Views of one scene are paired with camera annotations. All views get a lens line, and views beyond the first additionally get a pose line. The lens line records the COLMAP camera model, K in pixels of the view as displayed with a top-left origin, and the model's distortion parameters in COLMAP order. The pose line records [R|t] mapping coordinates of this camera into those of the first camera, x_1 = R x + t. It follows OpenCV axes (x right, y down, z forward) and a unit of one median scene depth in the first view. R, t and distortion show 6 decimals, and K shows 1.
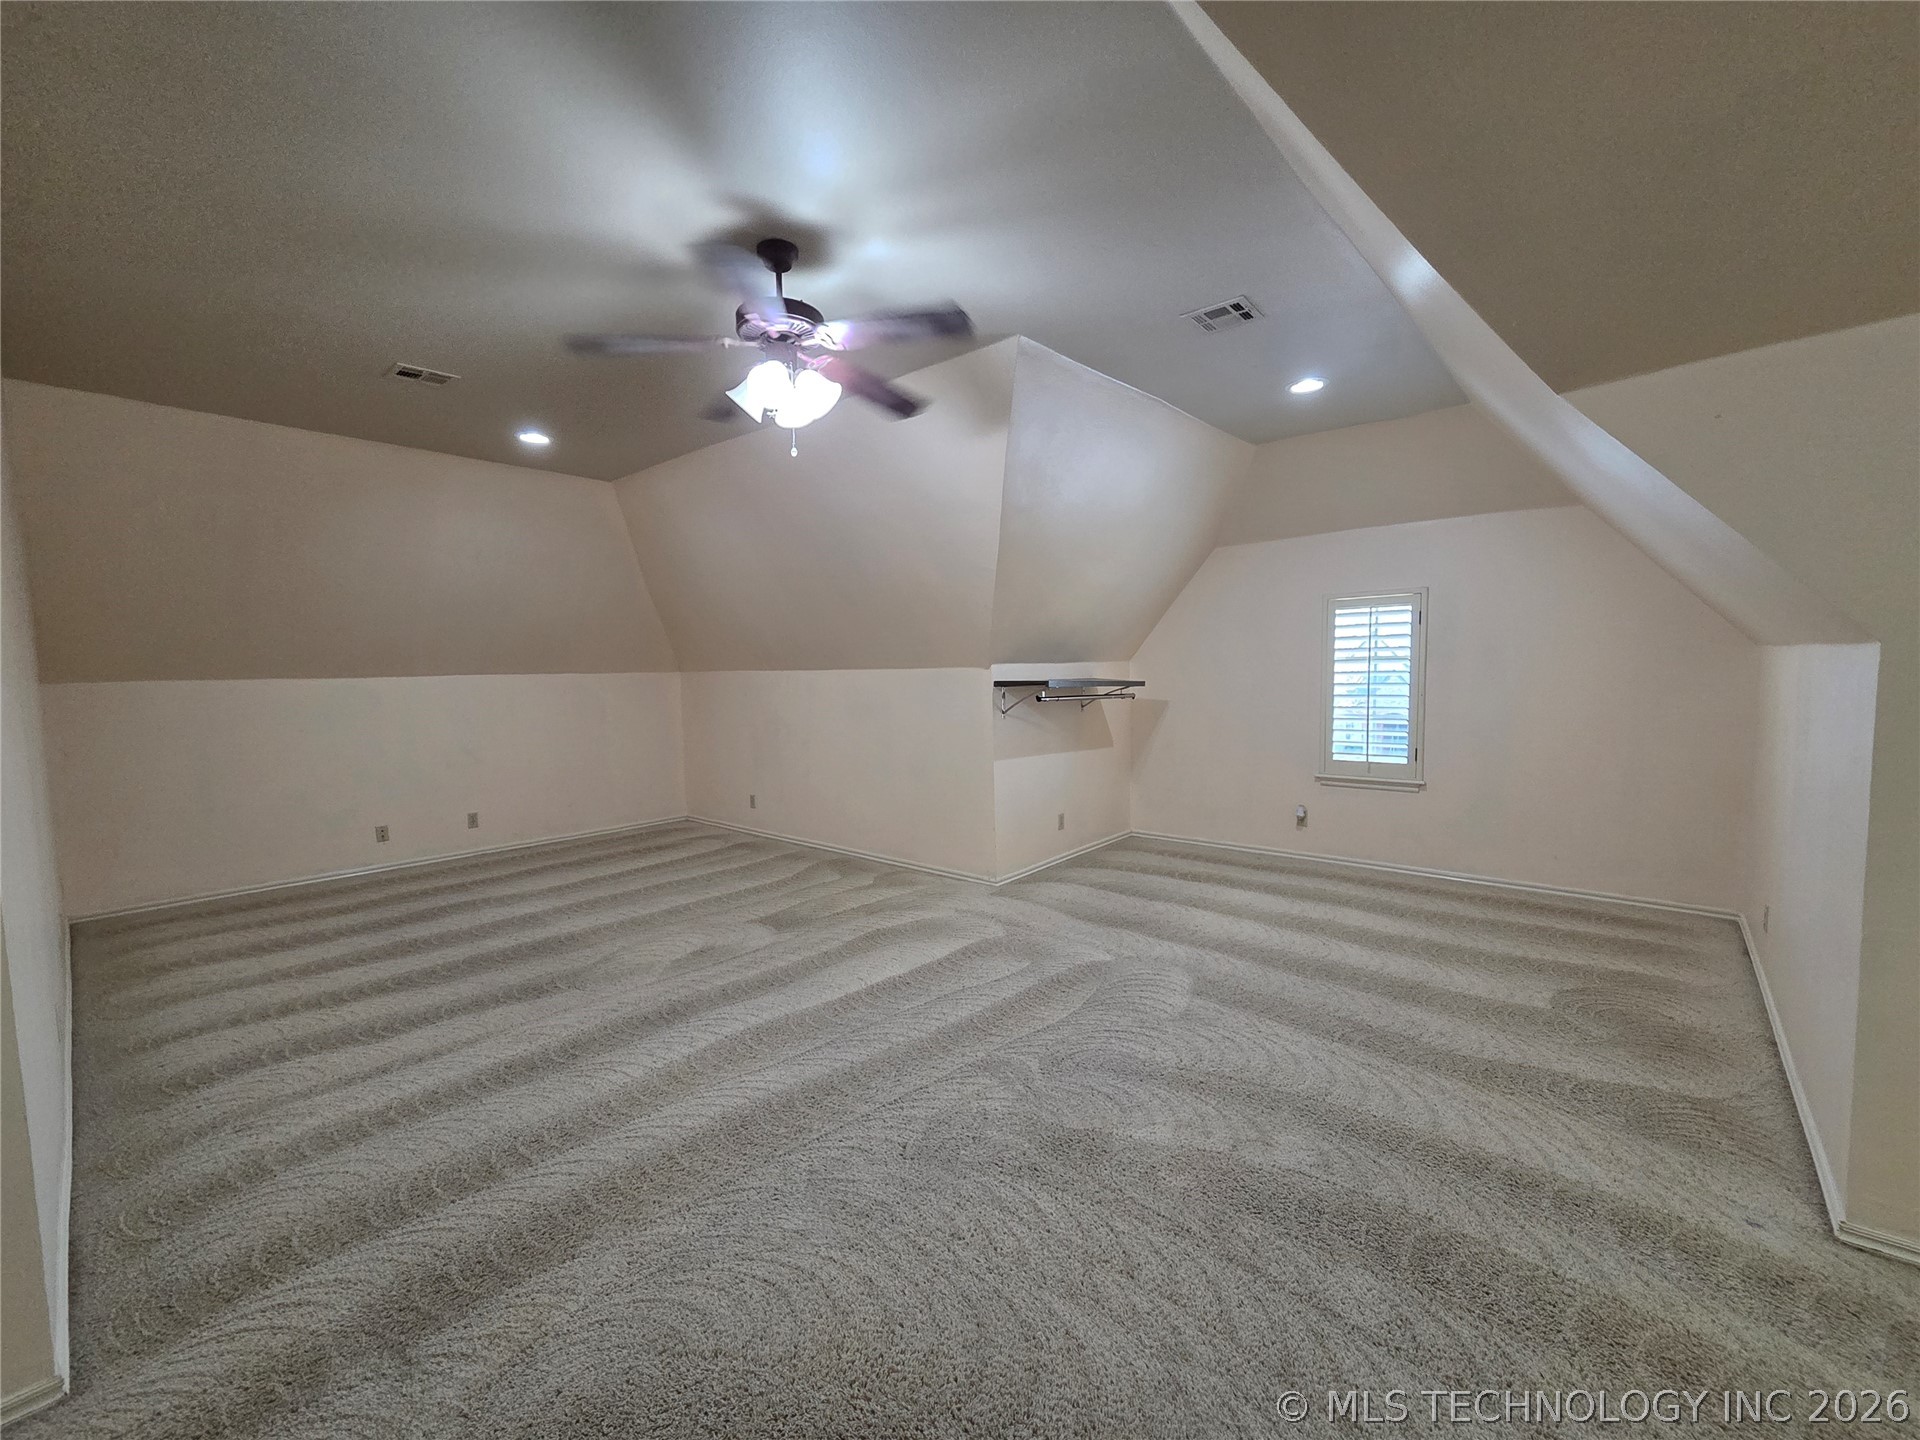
lens RADIAL K [[791.0, 0, 964.1], [0, 791.0, 733.9], [0, 0, 1]] dist [0.002947, -0.000215]
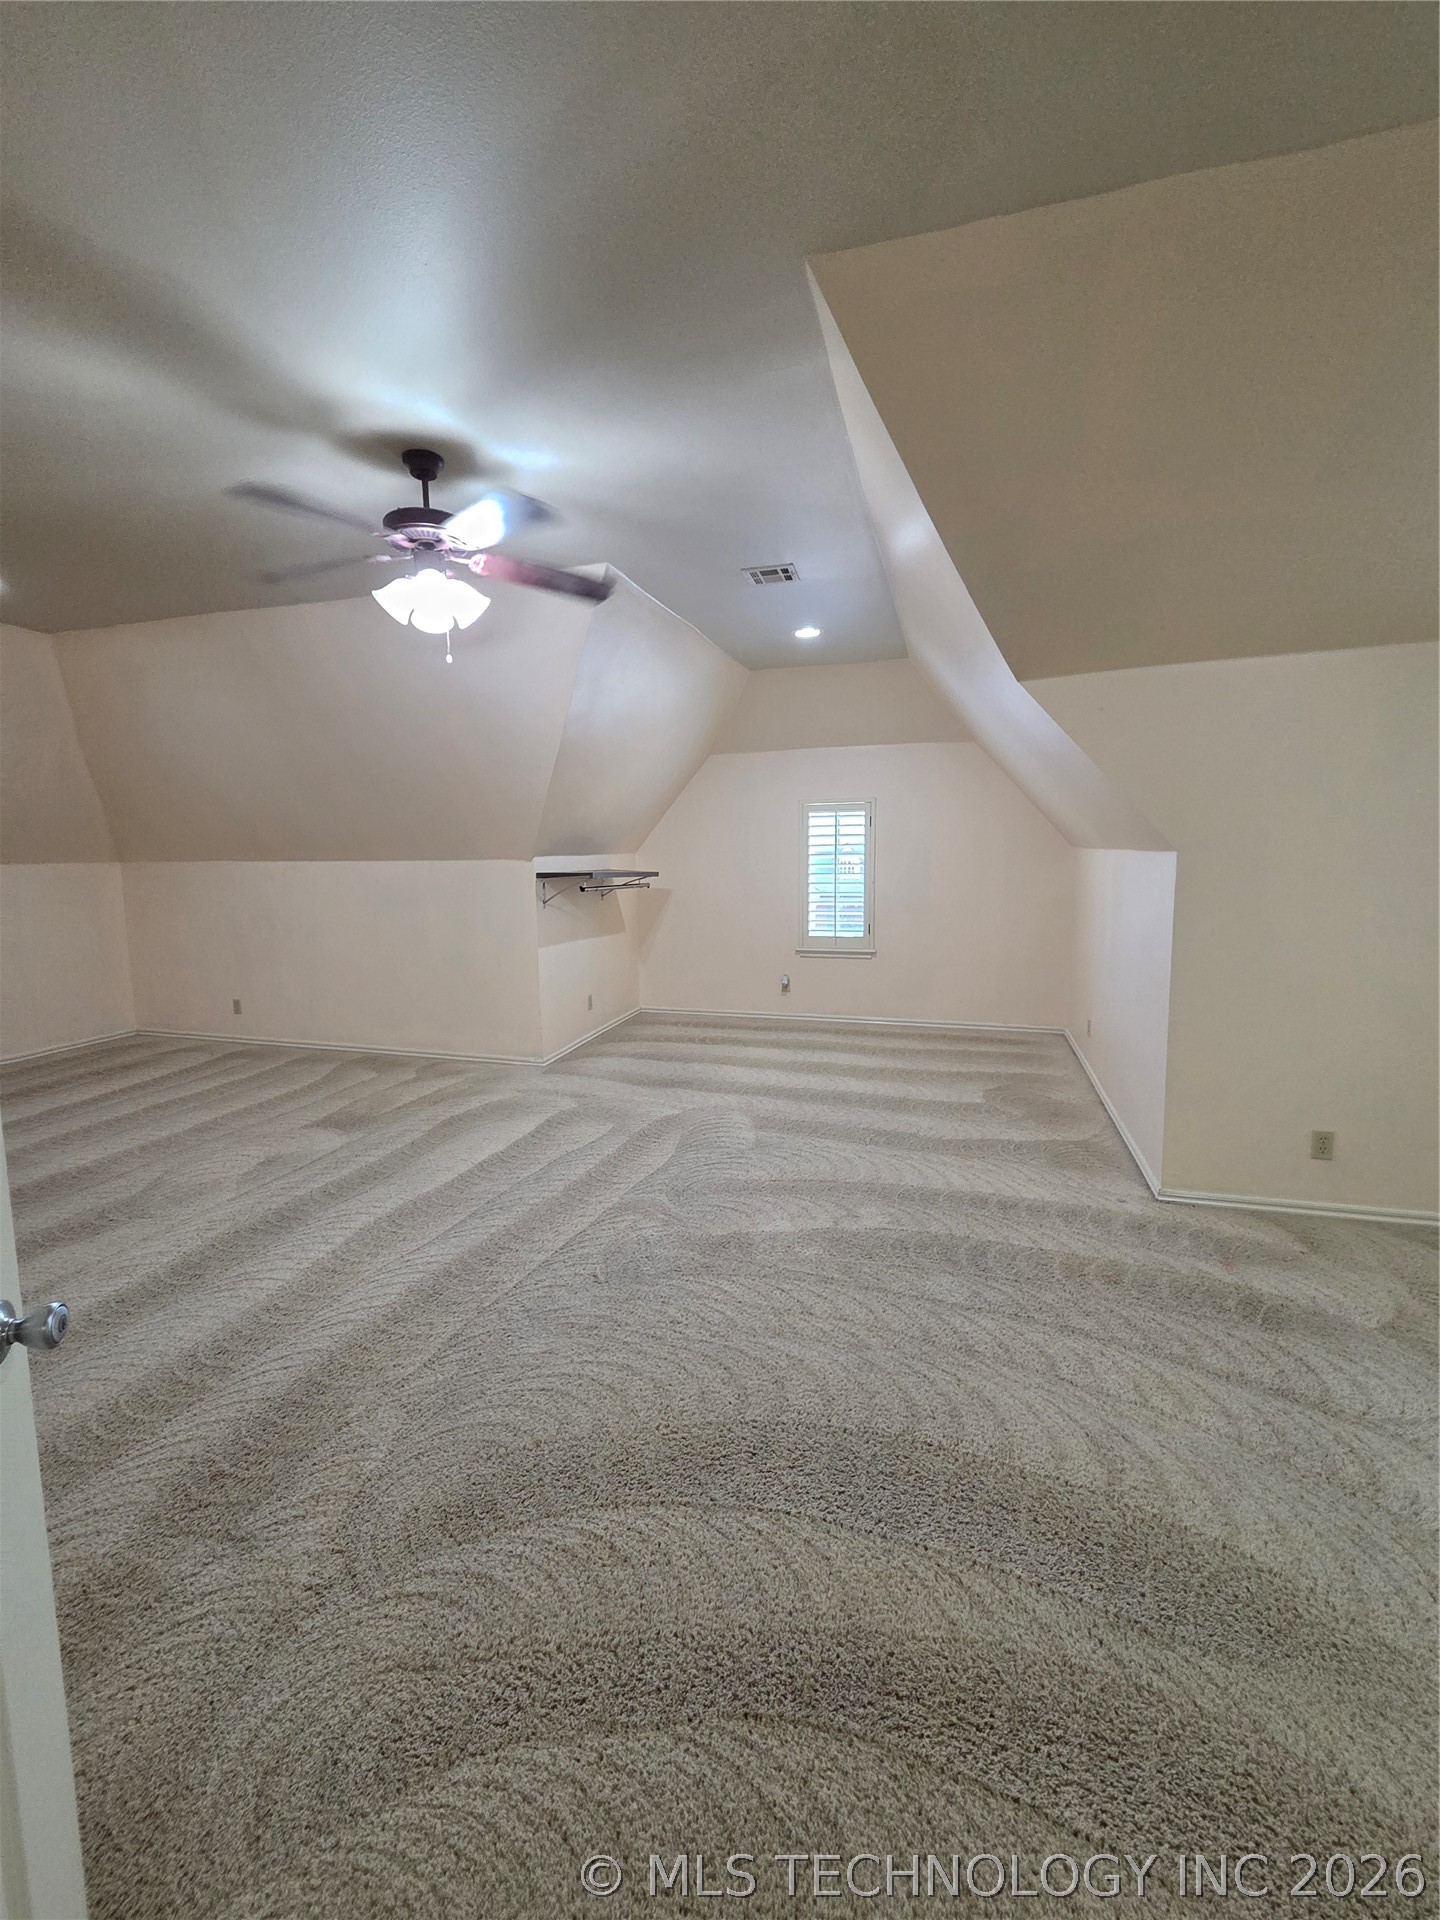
lens RADIAL K [[791.0, 0, 716.0], [0, 791.0, 949.9], [0, 0, 1]] dist [0.002947, -0.000215]
pose [[0.911678, -0.044250, 0.408516, -0.244631], [0.029476, 0.998666, 0.042392, -0.002636], [-0.409847, -0.026606, 0.911766, -0.085074]]
